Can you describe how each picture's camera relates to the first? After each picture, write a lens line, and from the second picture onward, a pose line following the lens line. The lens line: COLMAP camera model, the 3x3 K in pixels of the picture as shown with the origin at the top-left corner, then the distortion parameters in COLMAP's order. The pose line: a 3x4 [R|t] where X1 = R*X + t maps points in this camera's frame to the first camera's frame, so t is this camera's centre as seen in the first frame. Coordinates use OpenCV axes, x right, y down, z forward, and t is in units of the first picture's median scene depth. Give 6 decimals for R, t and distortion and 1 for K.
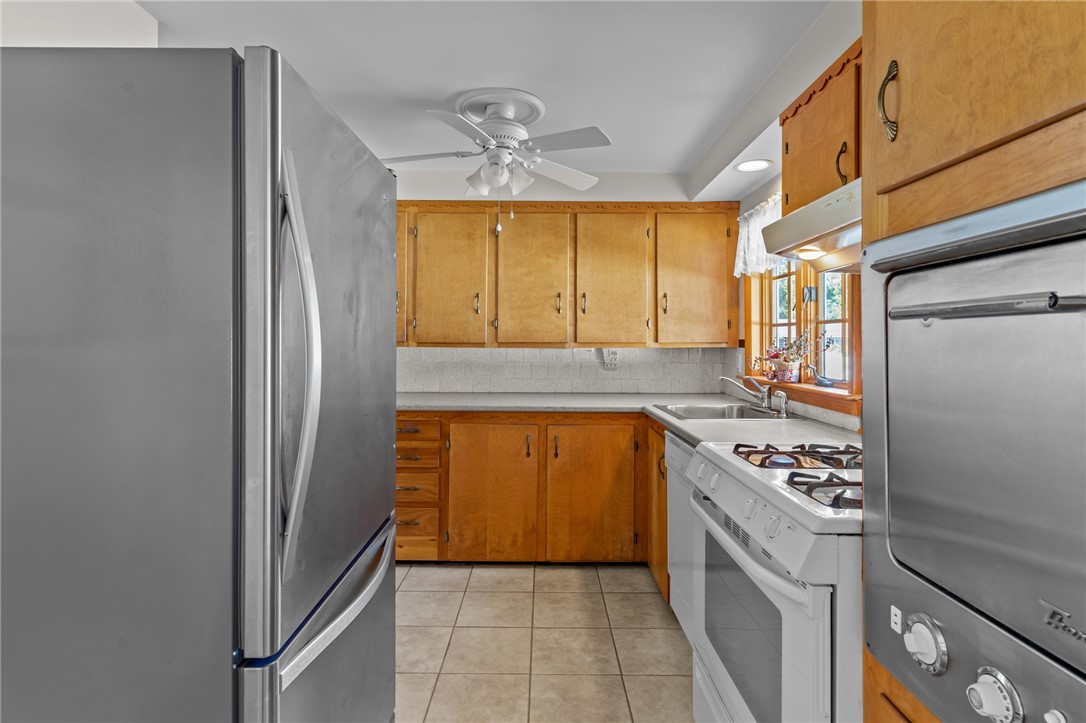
lens RADIAL K [[552.5, 0, 545.1], [0, 552.5, 334.0], [0, 0, 1]] dist [0.002879, 0.000254]
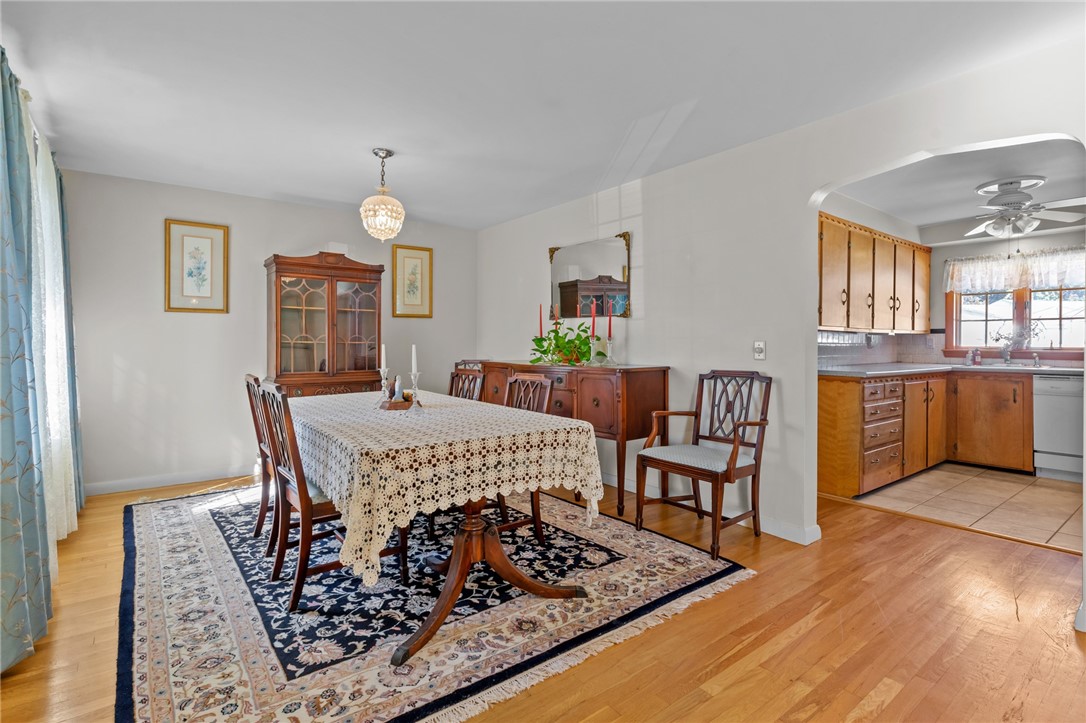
lens RADIAL K [[524.2, 0, 545.3], [0, 524.2, 346.0], [0, 0, 1]] dist [0.003284, 0.000016]
pose [[0.793369, -0.005807, 0.608713, -1.694522], [-0.008073, 0.999766, 0.020059, 0.042172], [-0.608687, -0.020828, 0.793137, 0.467955]]
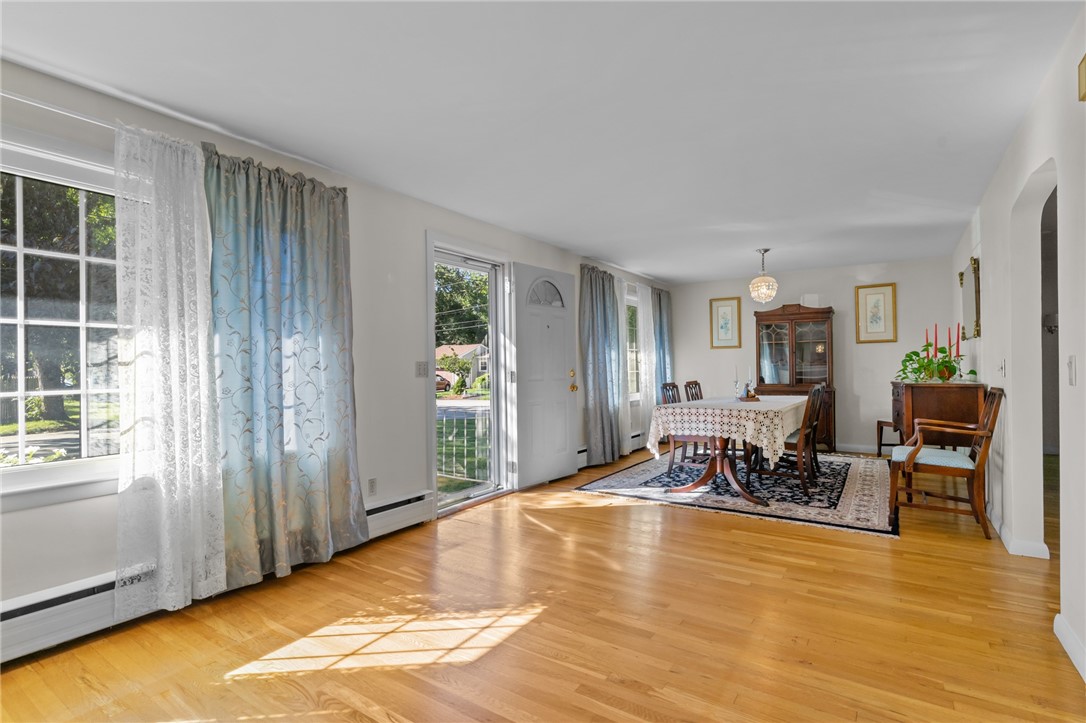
lens RADIAL K [[524.9, 0, 546.6], [0, 524.9, 364.4], [0, 0, 1]] dist [0.003008, 0.000264]
pose [[0.831179, -0.015635, -0.555784, -0.949105], [0.022779, 0.999723, 0.005942, 0.031417], [0.555537, -0.017599, 0.831305, -0.354975]]
